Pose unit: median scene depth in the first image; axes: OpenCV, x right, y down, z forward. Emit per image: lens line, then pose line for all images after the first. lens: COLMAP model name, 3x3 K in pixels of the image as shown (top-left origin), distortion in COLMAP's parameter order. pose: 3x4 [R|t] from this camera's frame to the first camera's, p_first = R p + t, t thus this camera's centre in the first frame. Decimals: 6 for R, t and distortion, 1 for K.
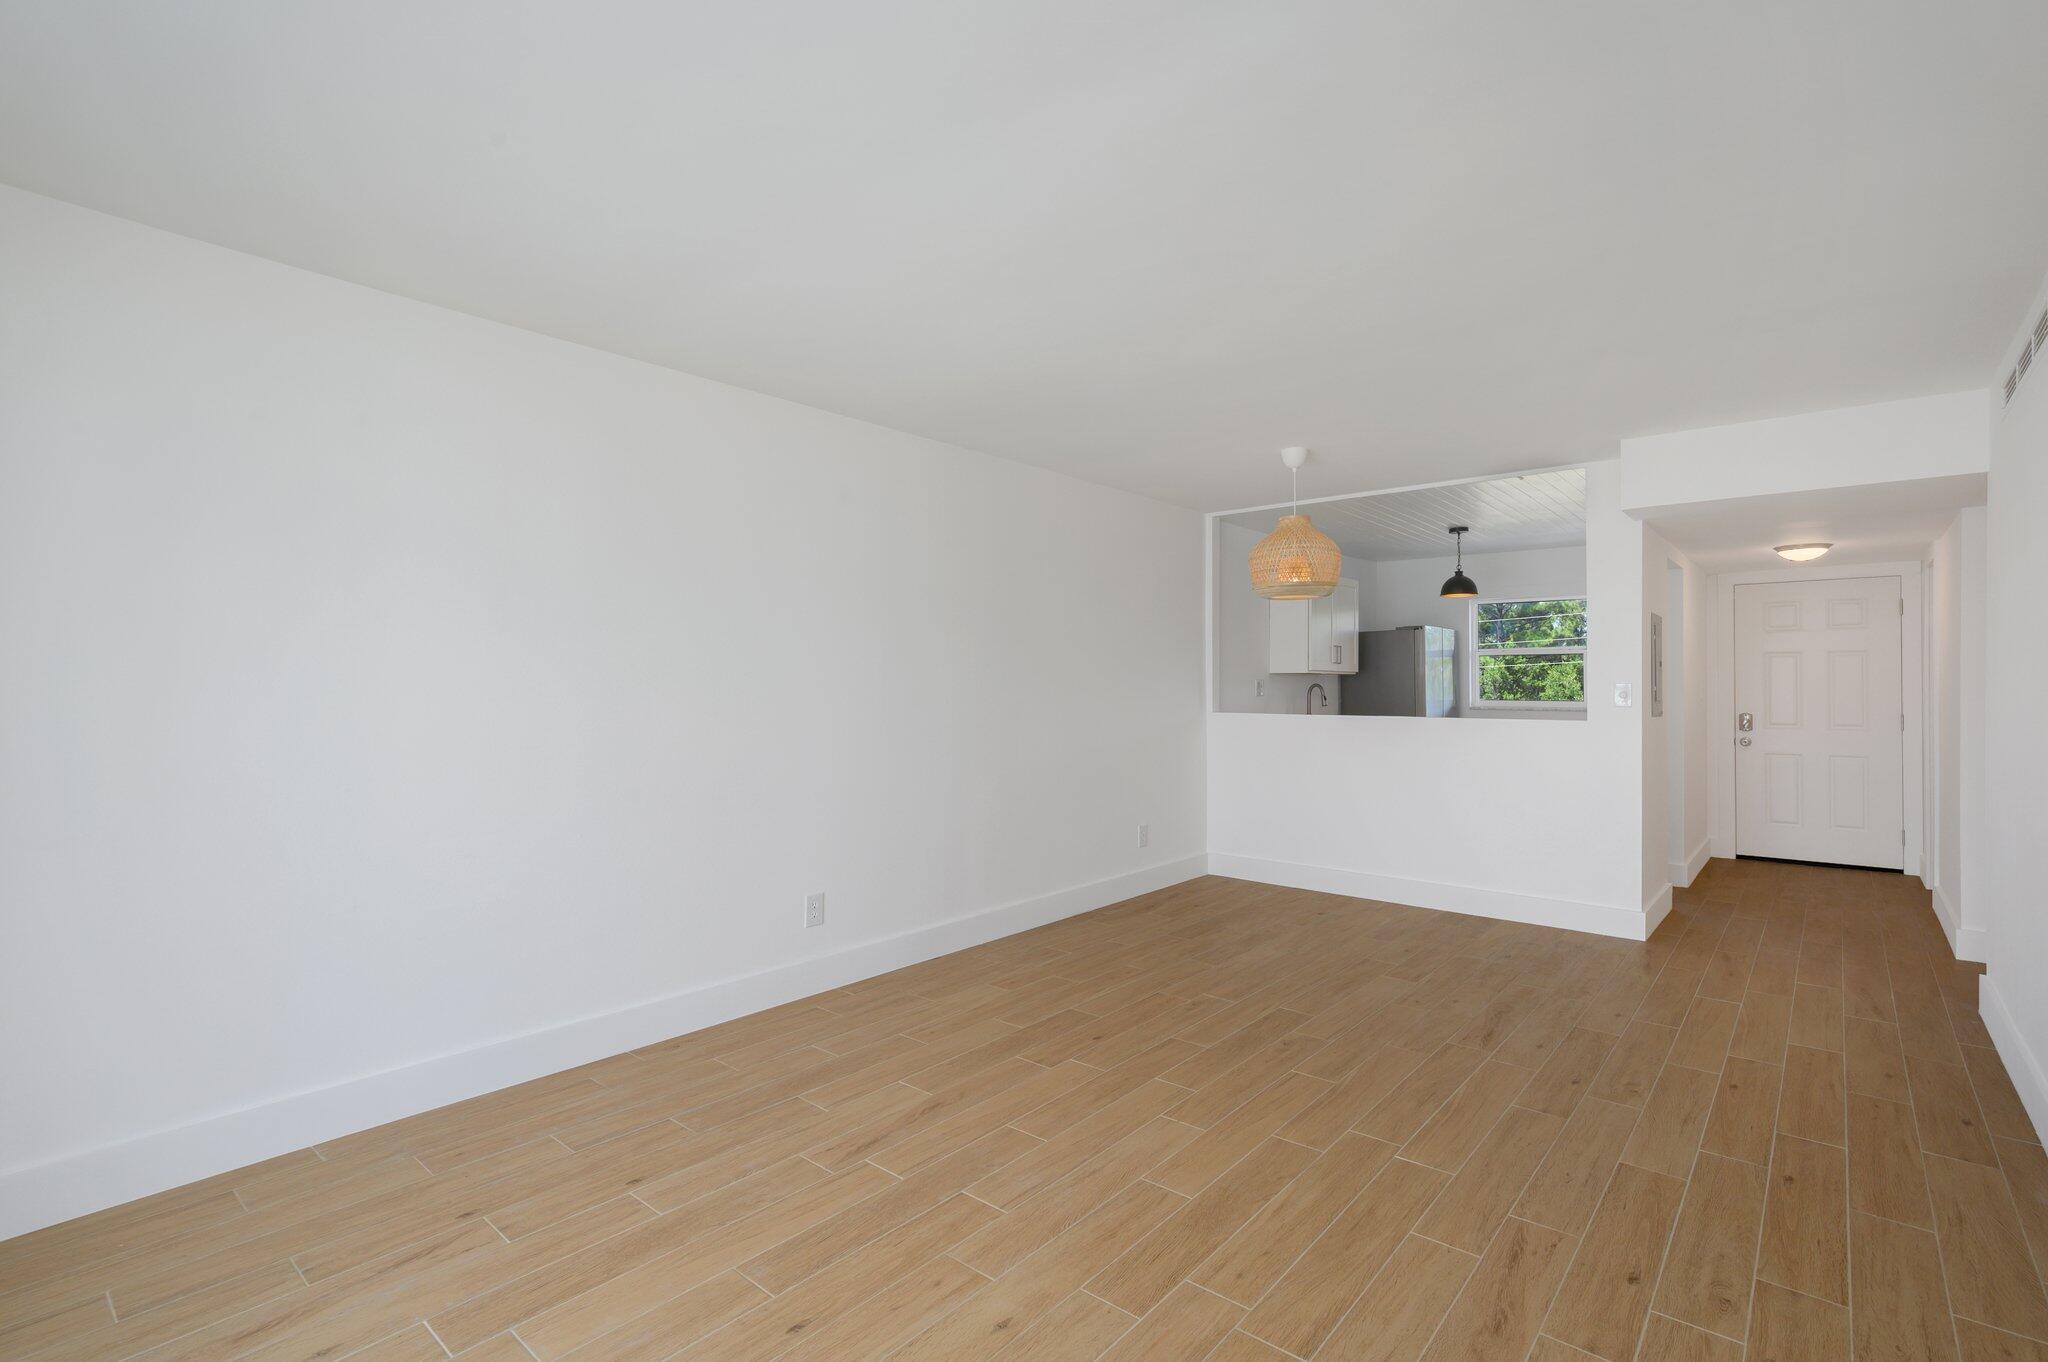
lens RADIAL K [[954.8, 0, 1022.0], [0, 954.8, 675.5], [0, 0, 1]] dist [0.007620, -0.001154]
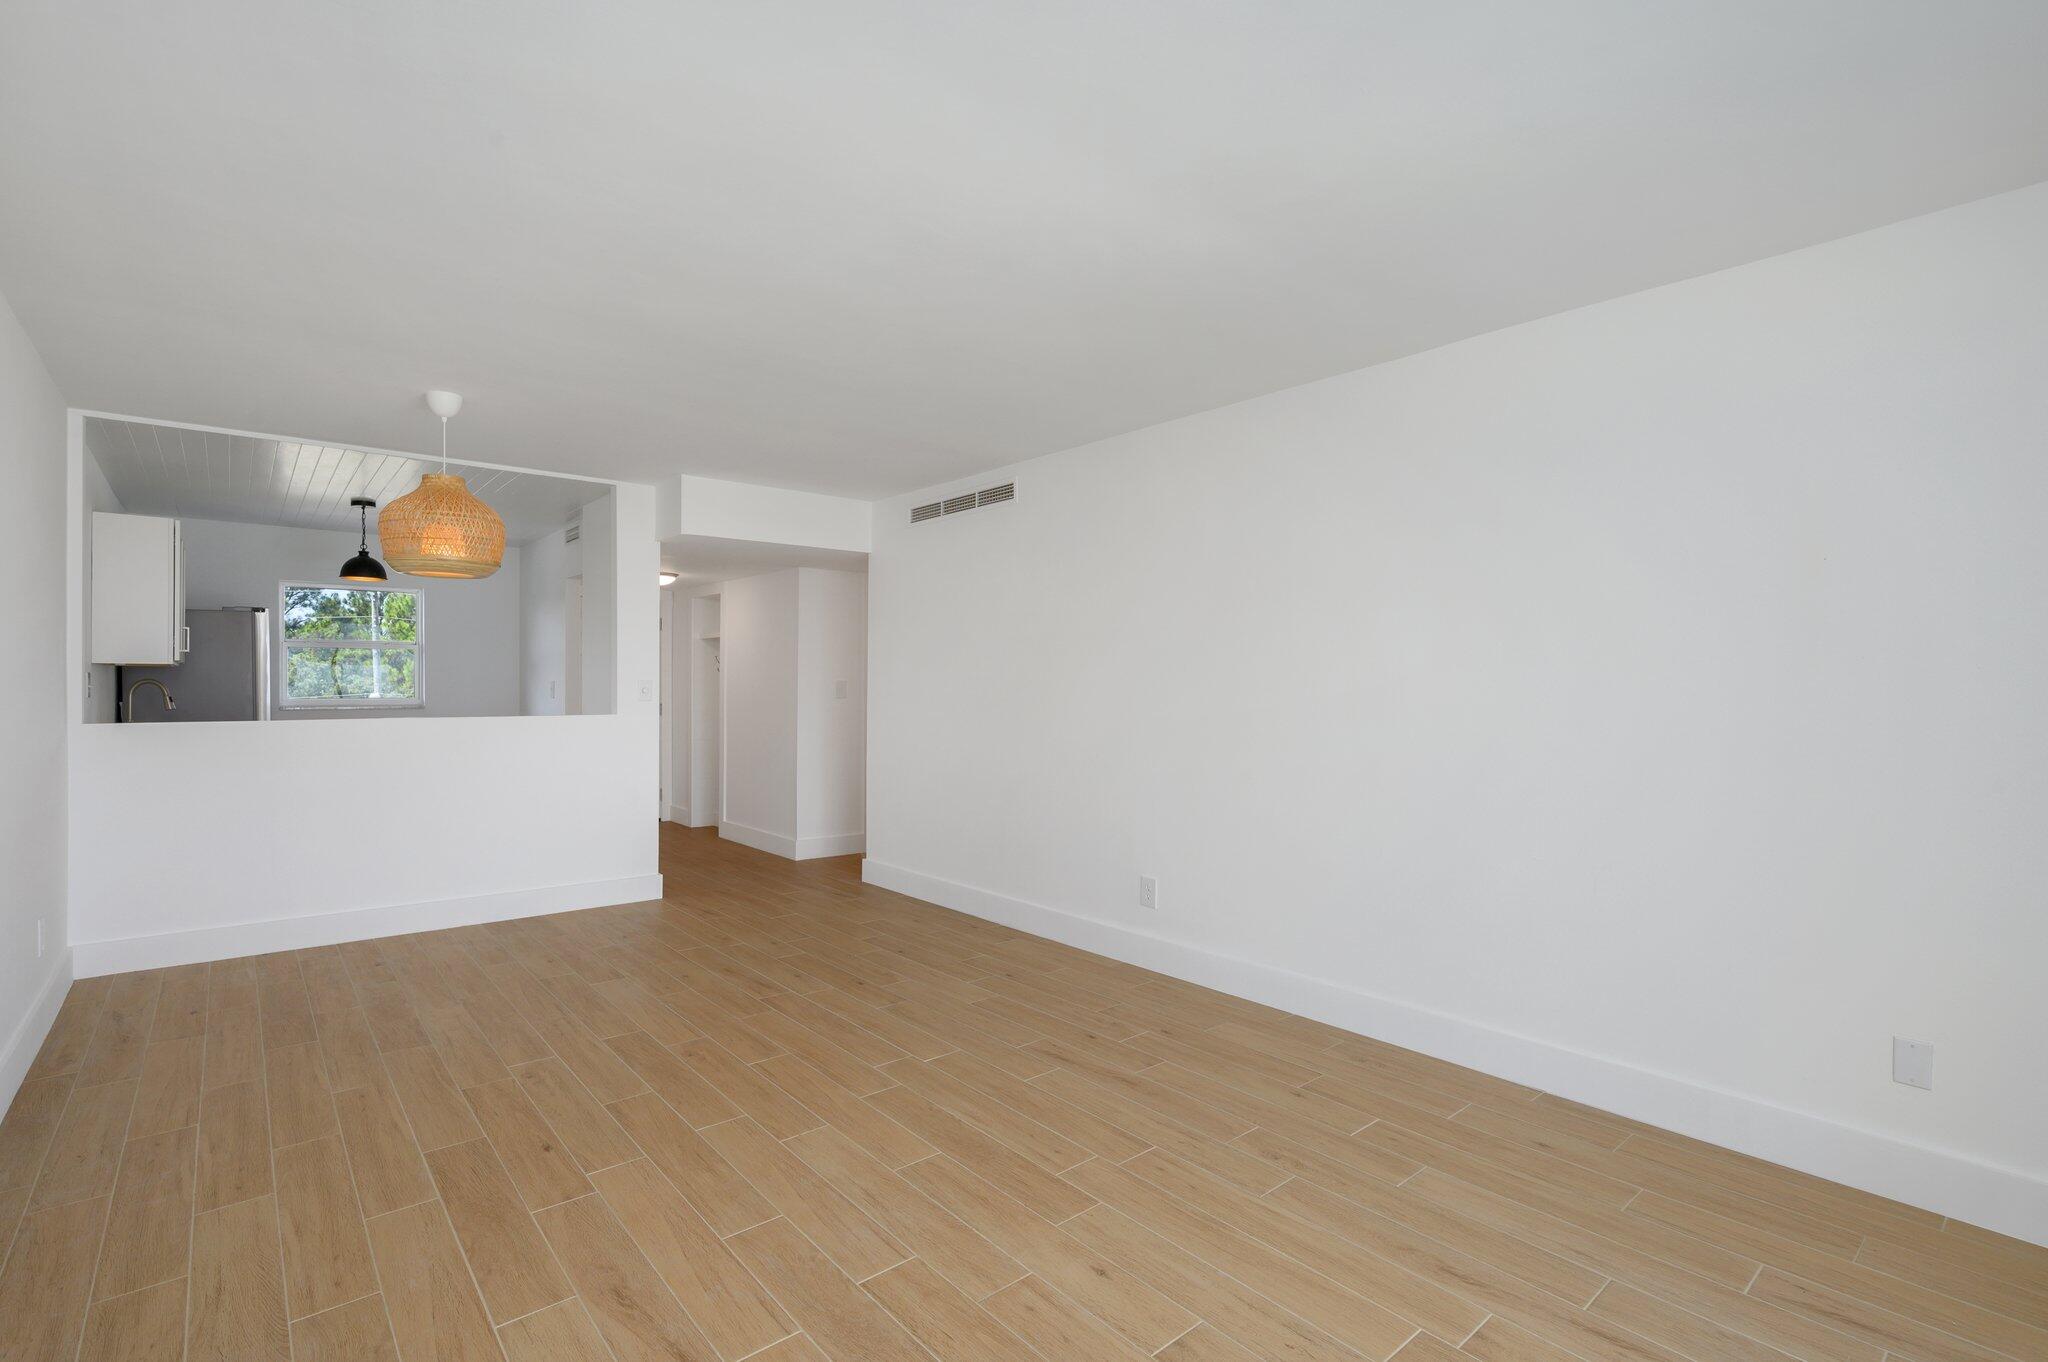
lens RADIAL K [[954.8, 0, 1028.0], [0, 954.8, 686.6], [0, 0, 1]] dist [0.007620, -0.001154]
pose [[0.157056, -0.005543, 0.987574, -0.419375], [-0.010674, 0.999916, 0.007310, 0.002478], [-0.987532, -0.011689, 0.156984, 0.349460]]
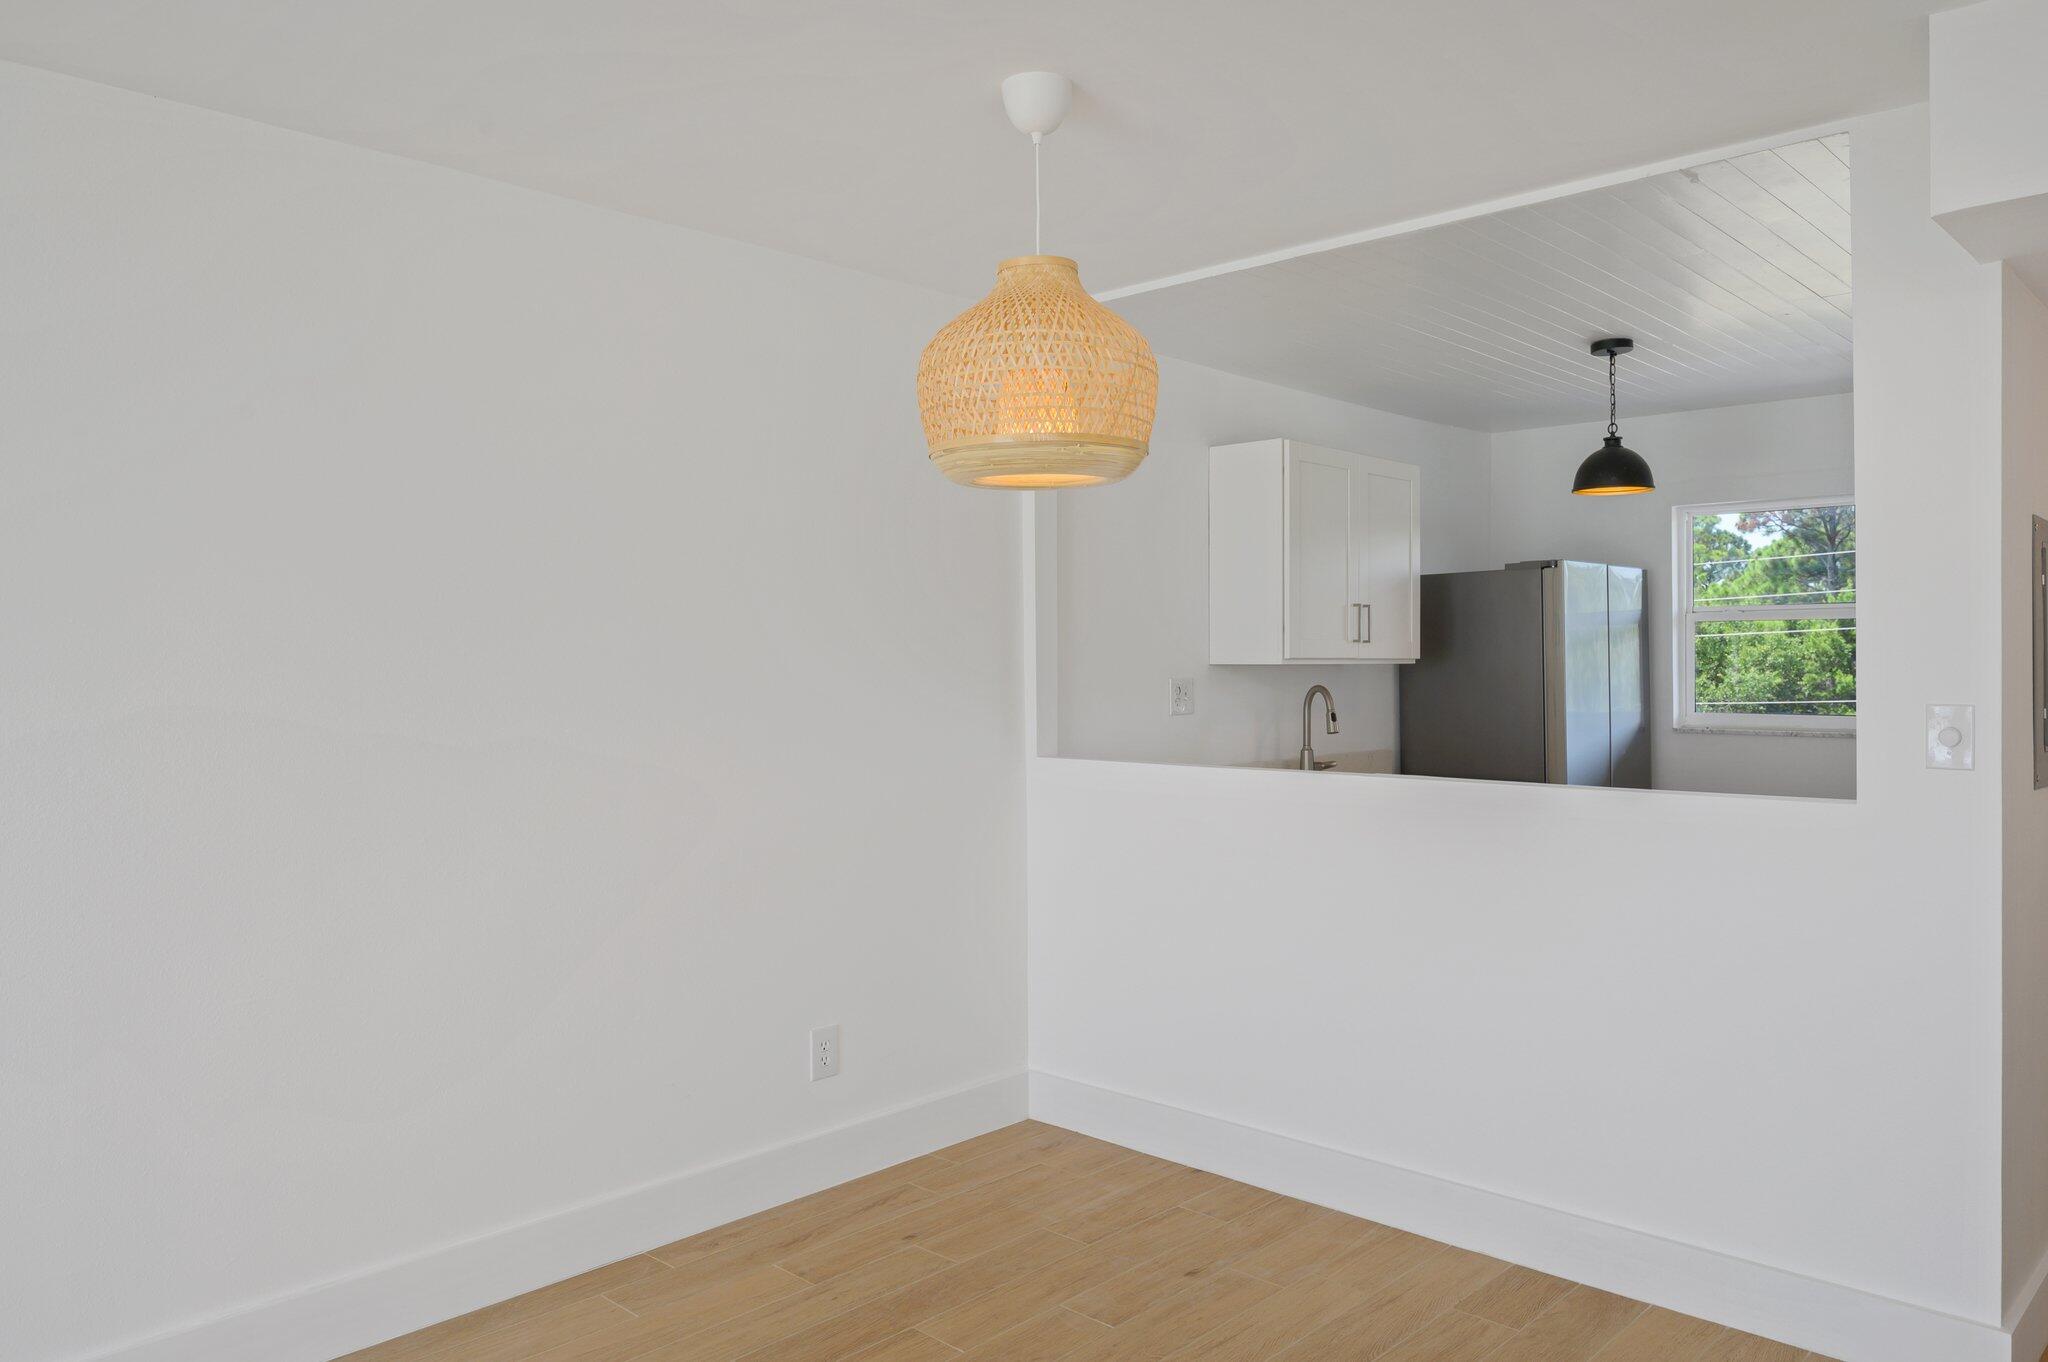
lens RADIAL K [[1450.8, 0, 1036.9], [0, 1450.8, 669.7], [0, 0, 1]] dist [-0.002392, 0.002142]
pose [[0.999029, -0.005206, -0.043741, 0.288400], [0.005902, 0.999858, 0.015796, -0.016572], [0.043653, -0.016039, 0.998918, 0.408586]]
